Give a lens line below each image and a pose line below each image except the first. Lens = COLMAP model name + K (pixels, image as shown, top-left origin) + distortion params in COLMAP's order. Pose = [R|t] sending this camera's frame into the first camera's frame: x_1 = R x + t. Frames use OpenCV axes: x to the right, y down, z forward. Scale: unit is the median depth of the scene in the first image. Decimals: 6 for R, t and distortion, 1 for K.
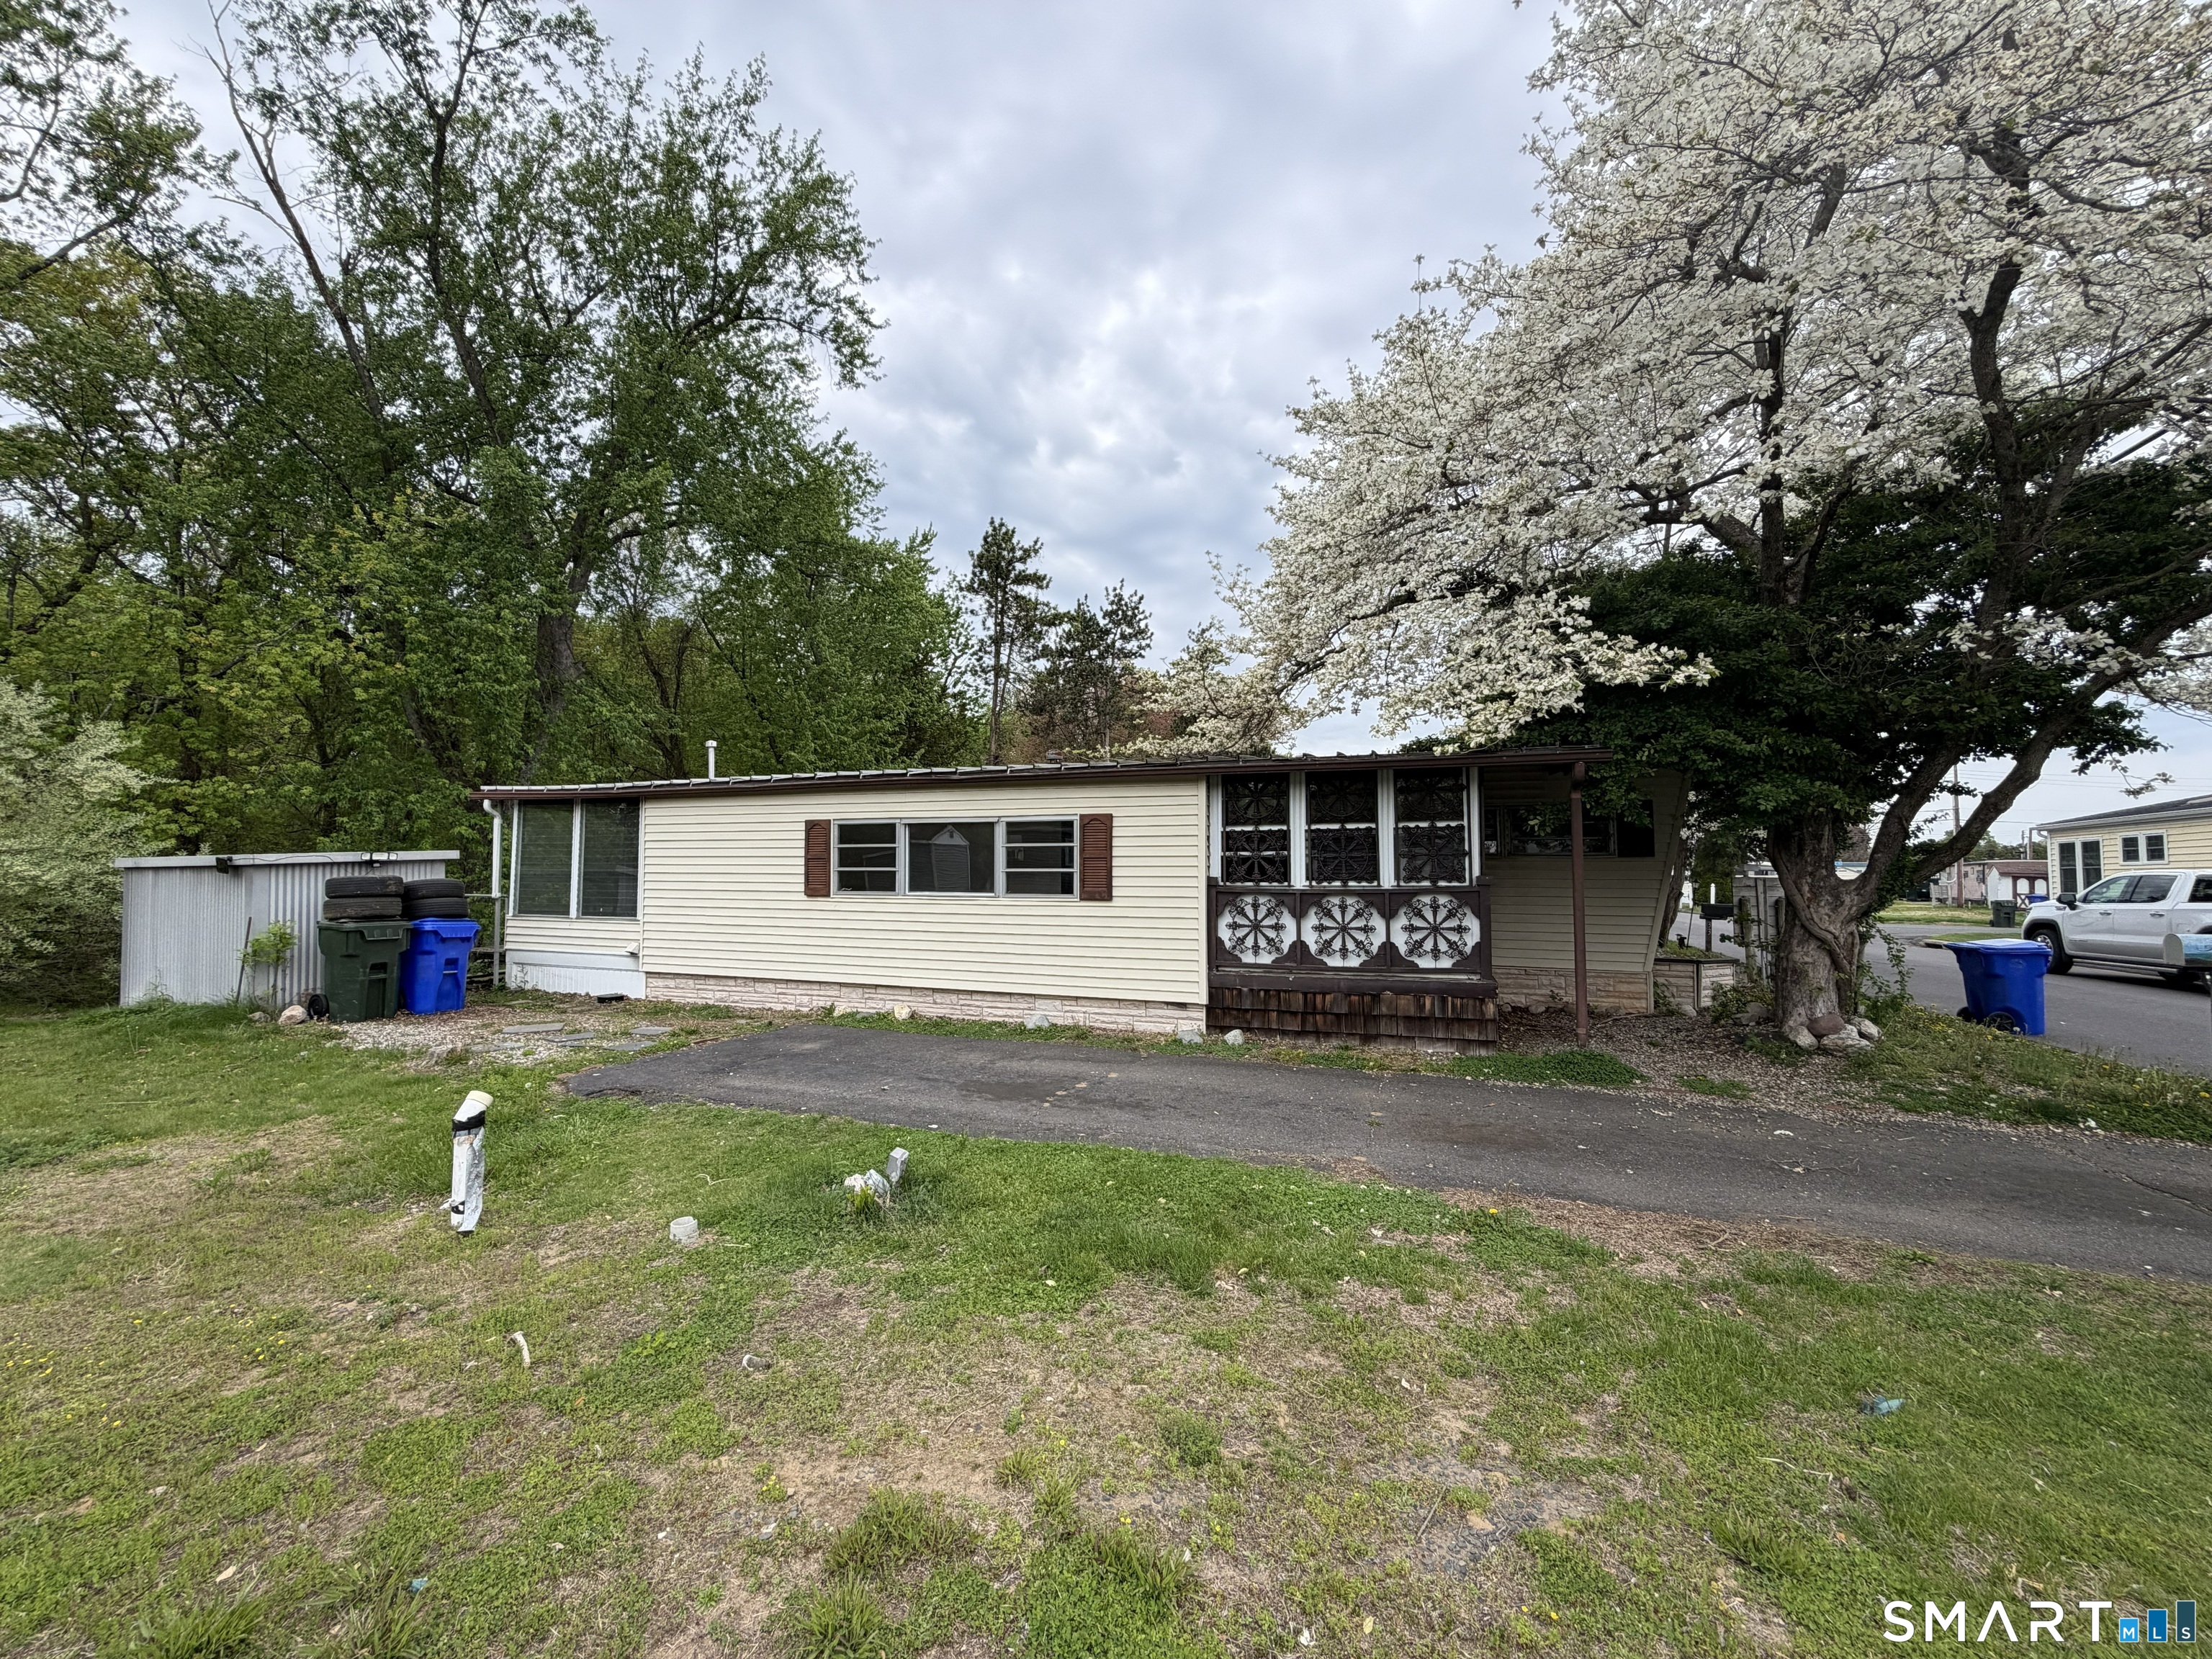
lens RADIAL K [[885.4, 0, 1111.6], [0, 885.4, 834.7], [0, 0, 1]] dist [-0.000748, 0.000229]
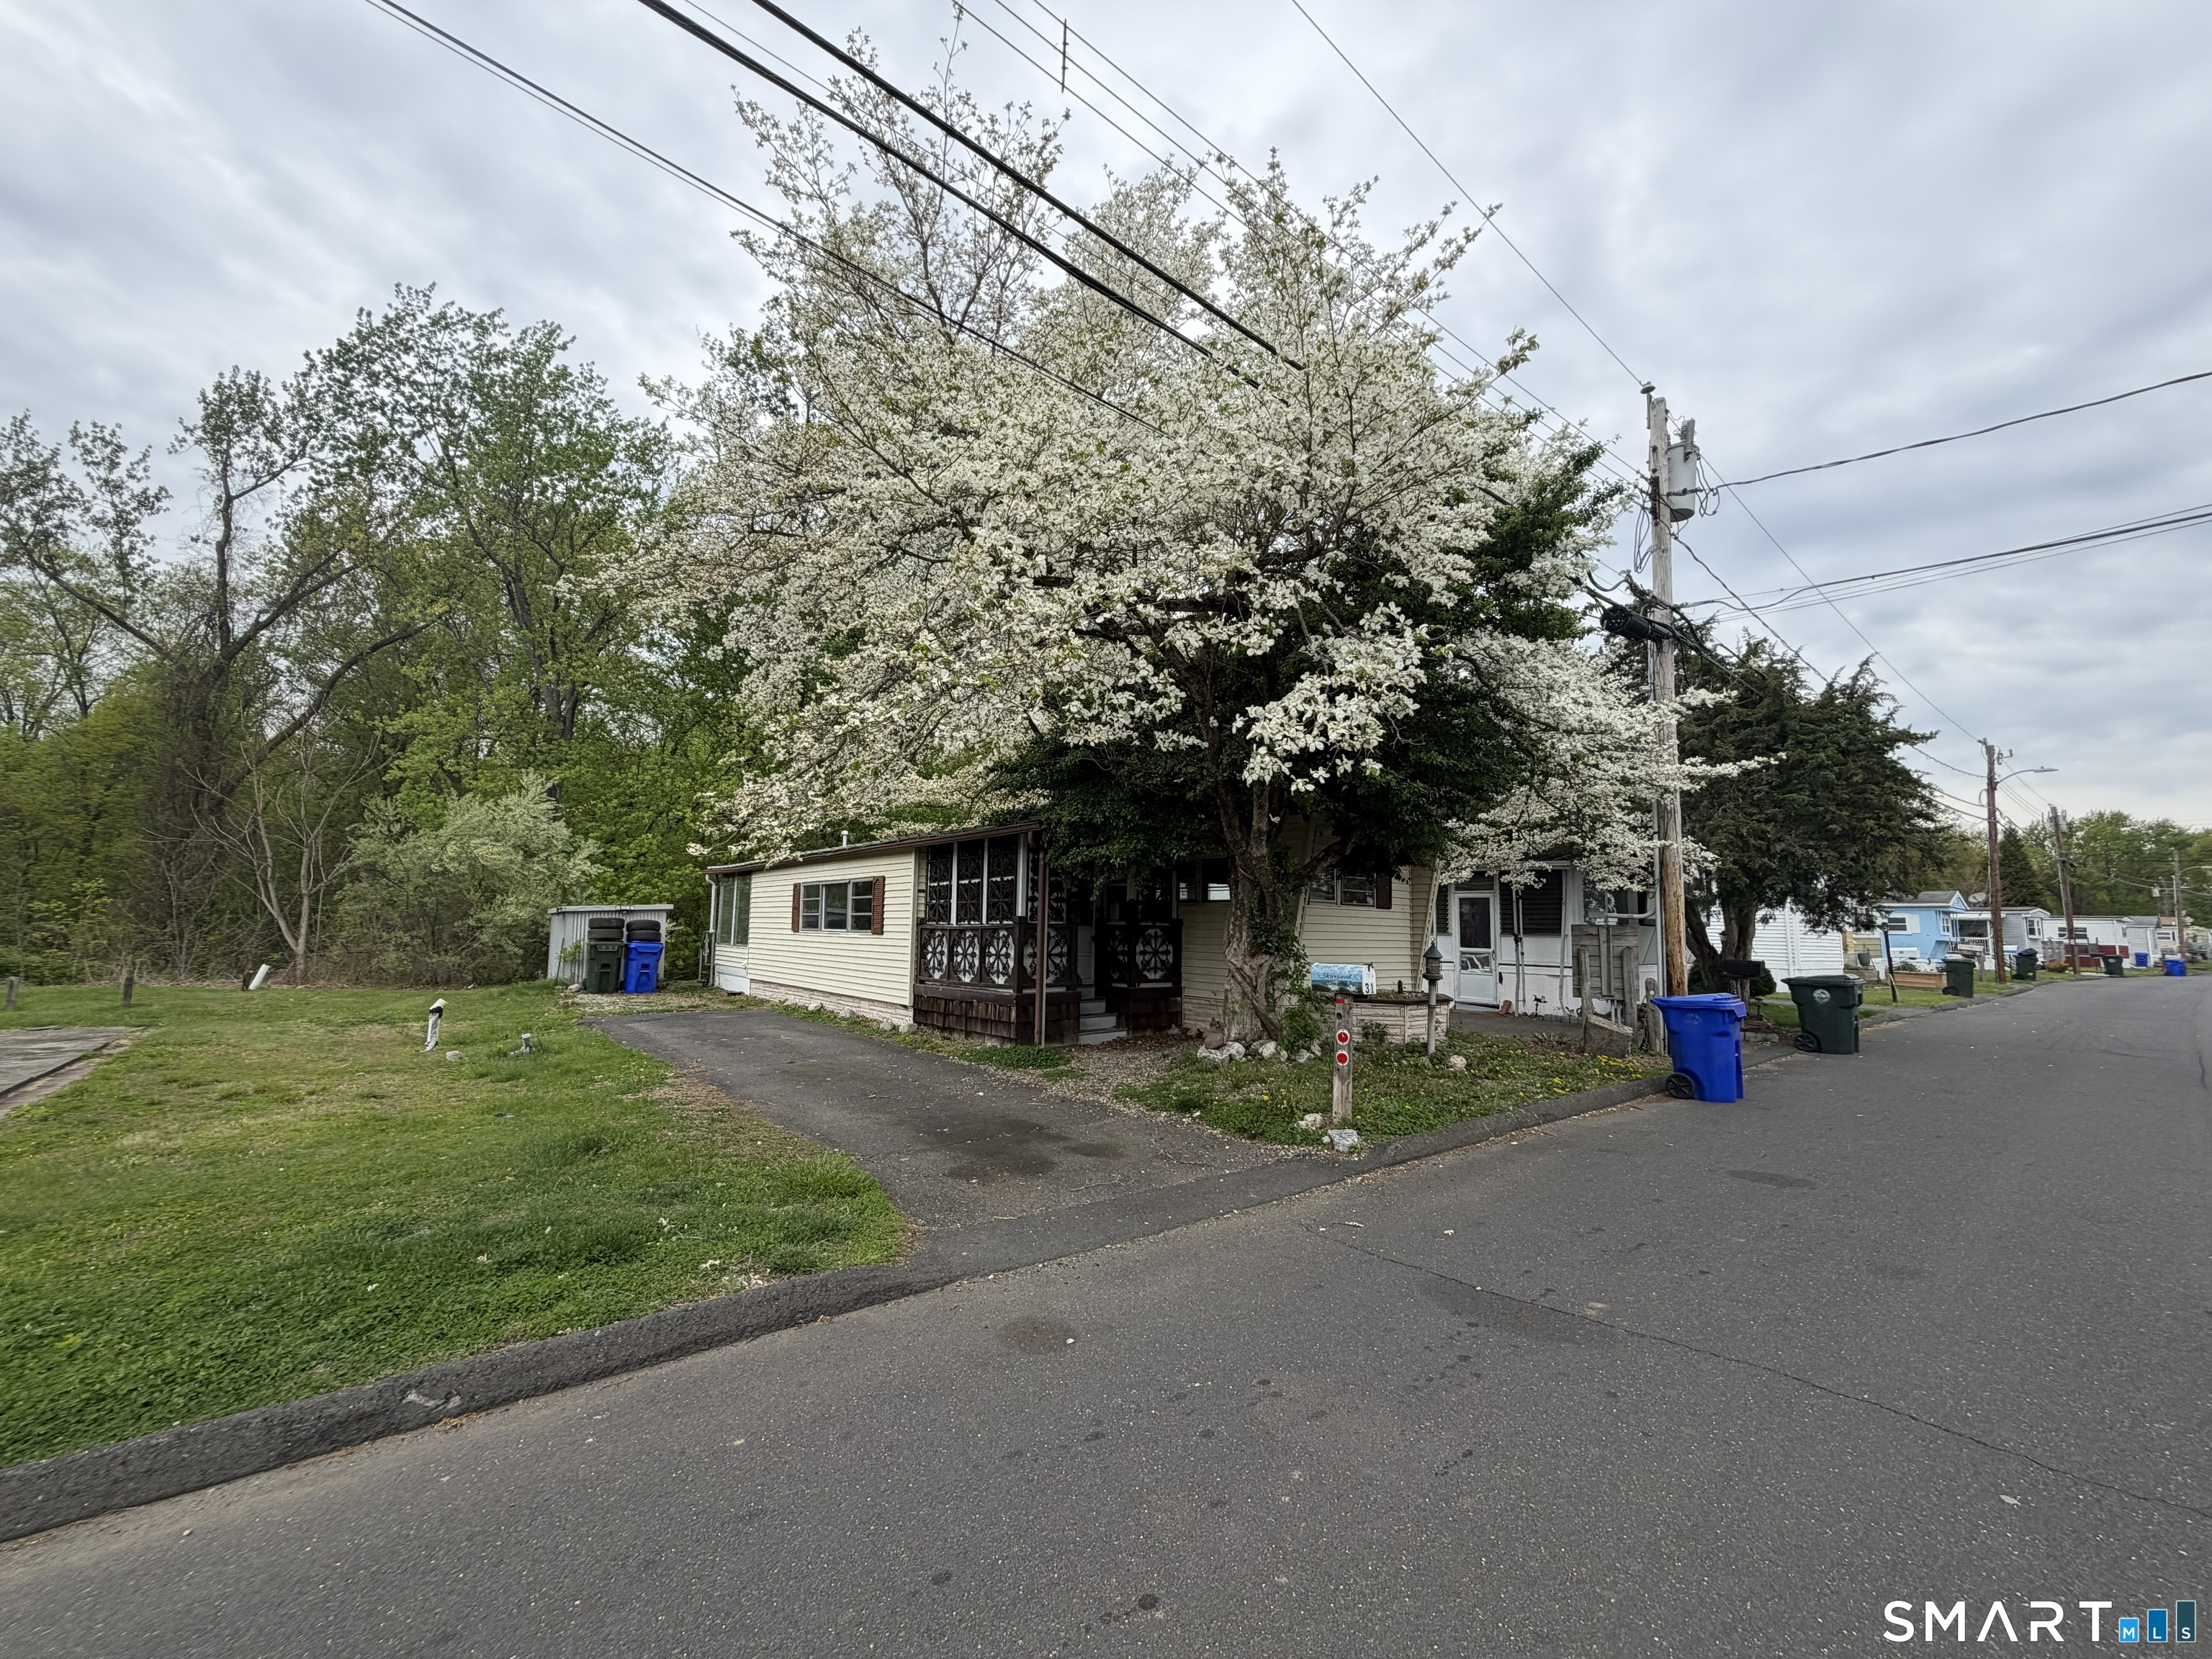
lens RADIAL K [[885.4, 0, 1102.0], [0, 885.4, 842.8], [0, 0, 1]] dist [-0.000748, 0.000229]
pose [[0.856656, -0.043044, -0.514090, 1.112402], [0.013926, 0.998079, -0.060361, 0.016052], [0.515701, 0.044549, 0.855610, -0.090364]]
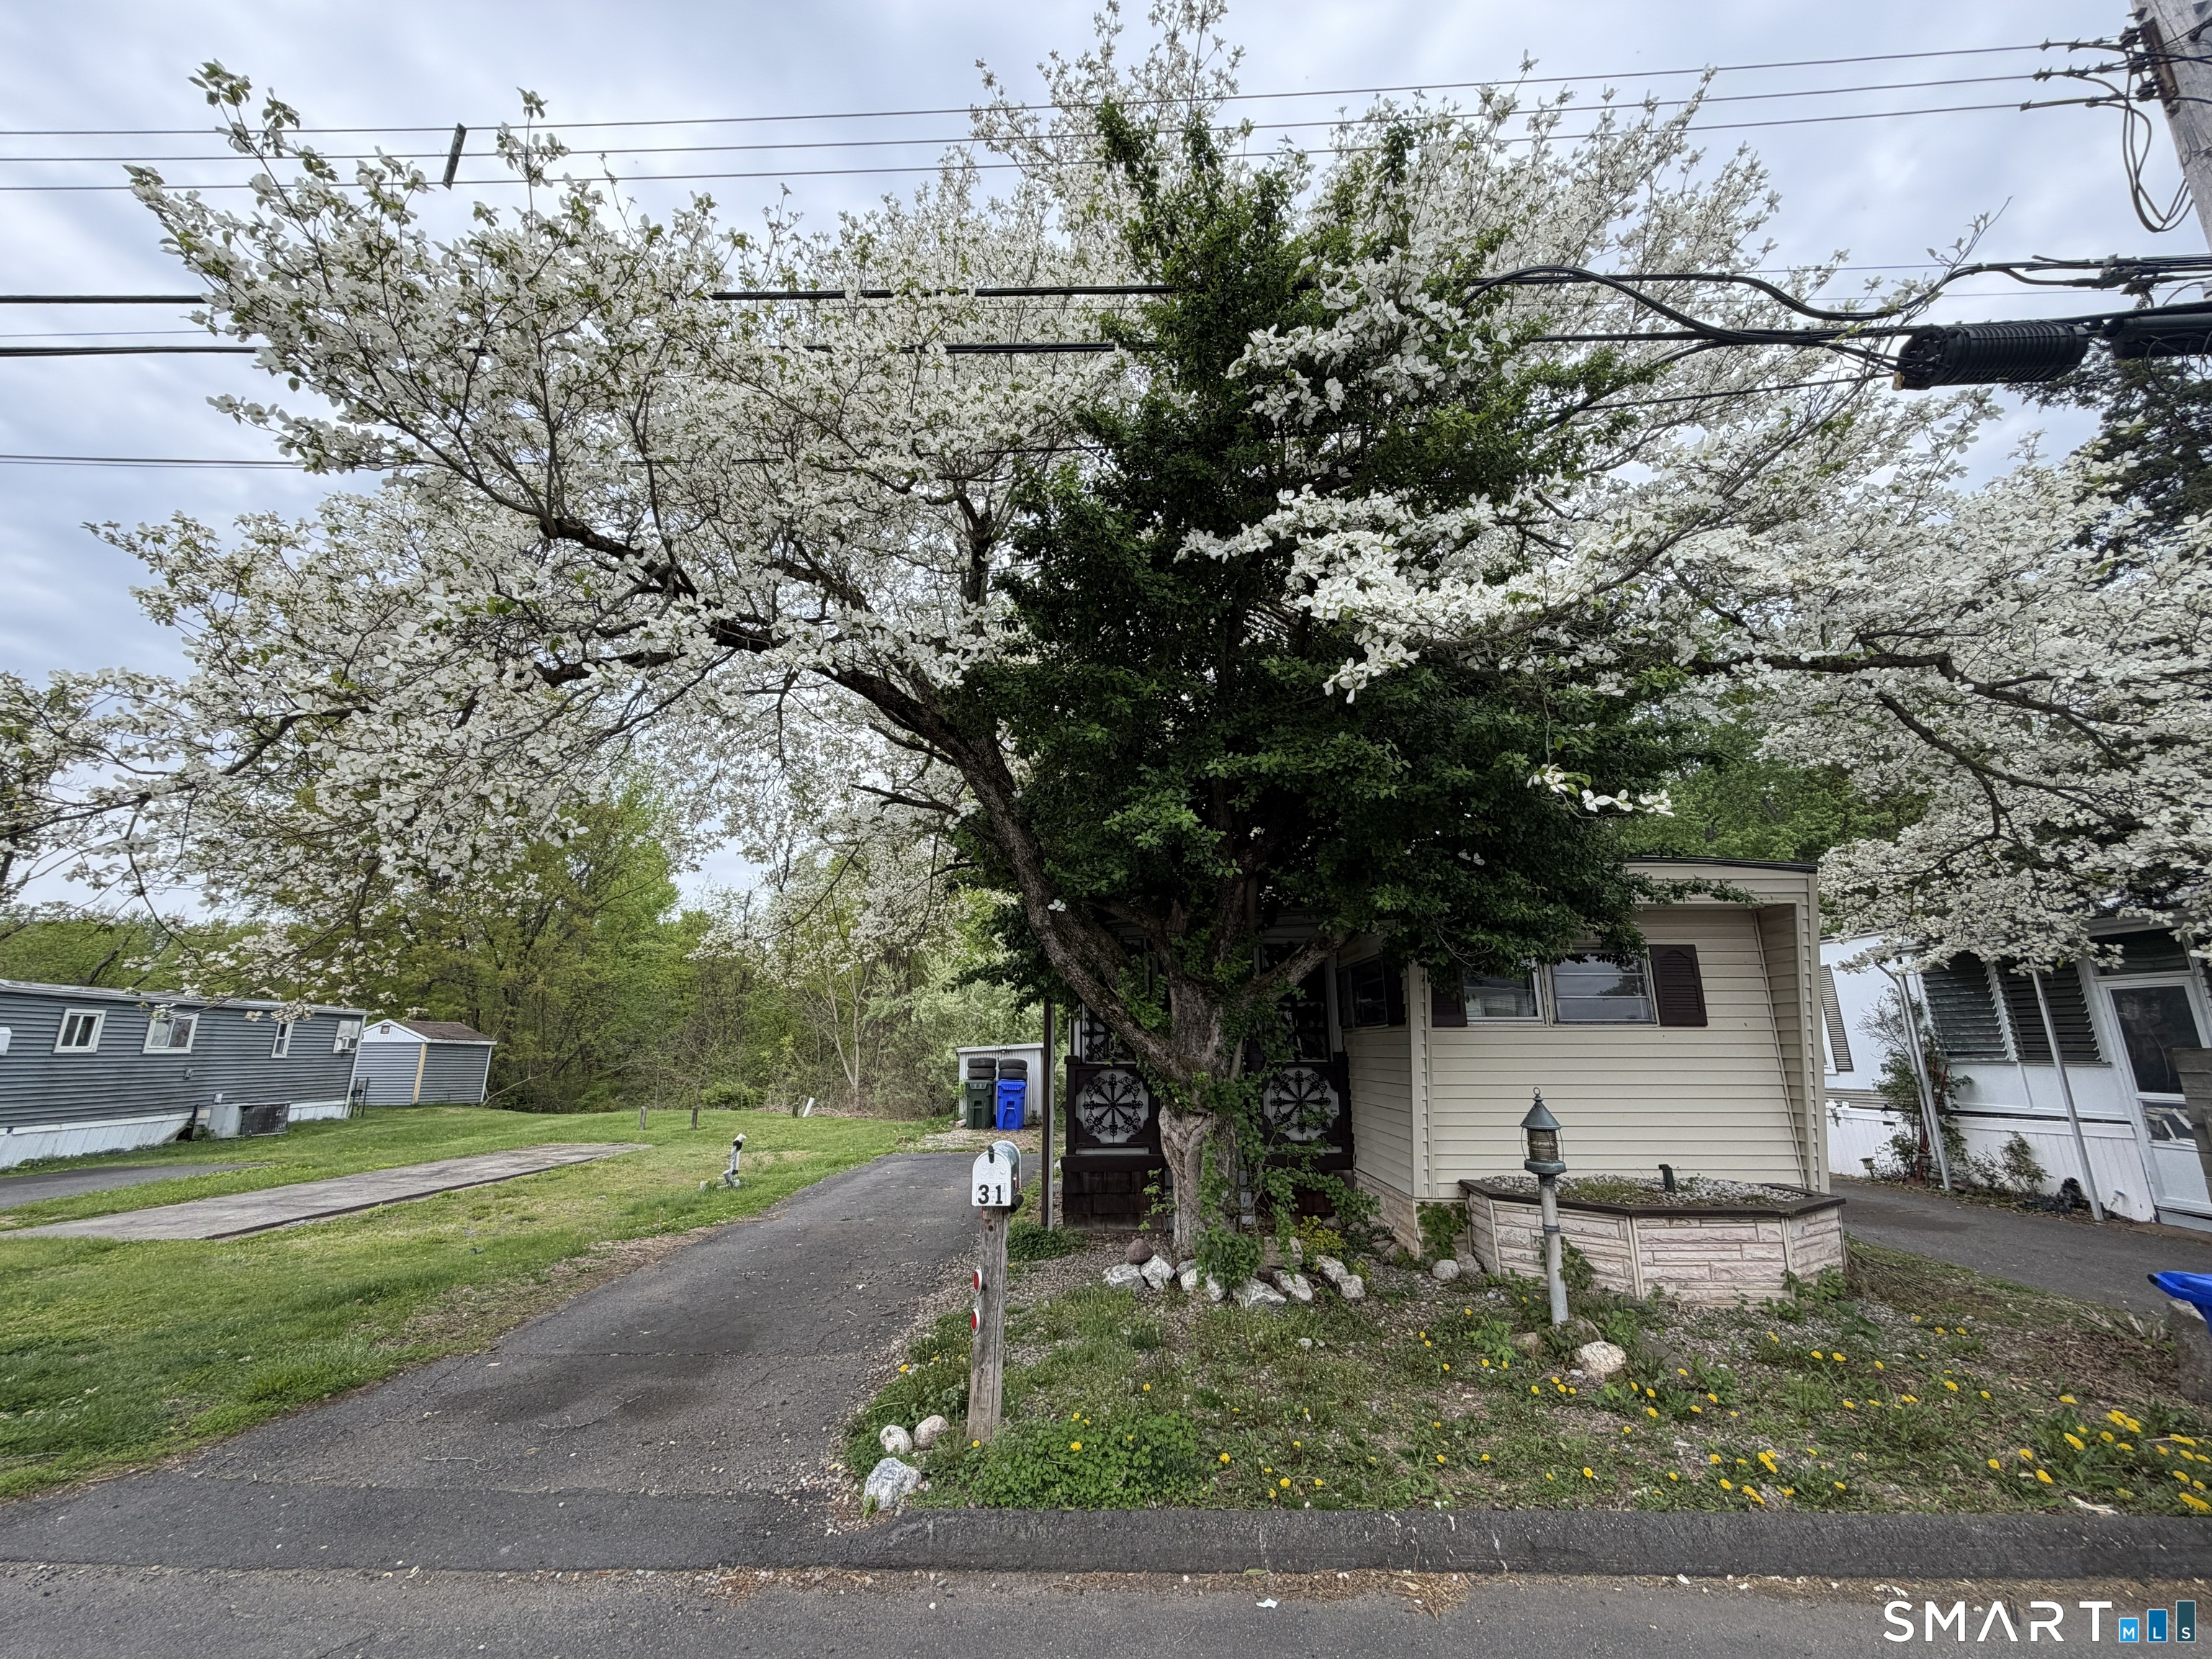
lens RADIAL K [[885.4, 0, 1094.1], [0, 885.4, 836.1], [0, 0, 1]] dist [-0.000748, 0.000229]
pose [[0.314961, -0.233052, -0.920047, 1.363002], [0.051362, 0.972149, -0.228667, 0.030870], [0.947714, 0.024766, 0.318159, 0.602653]]
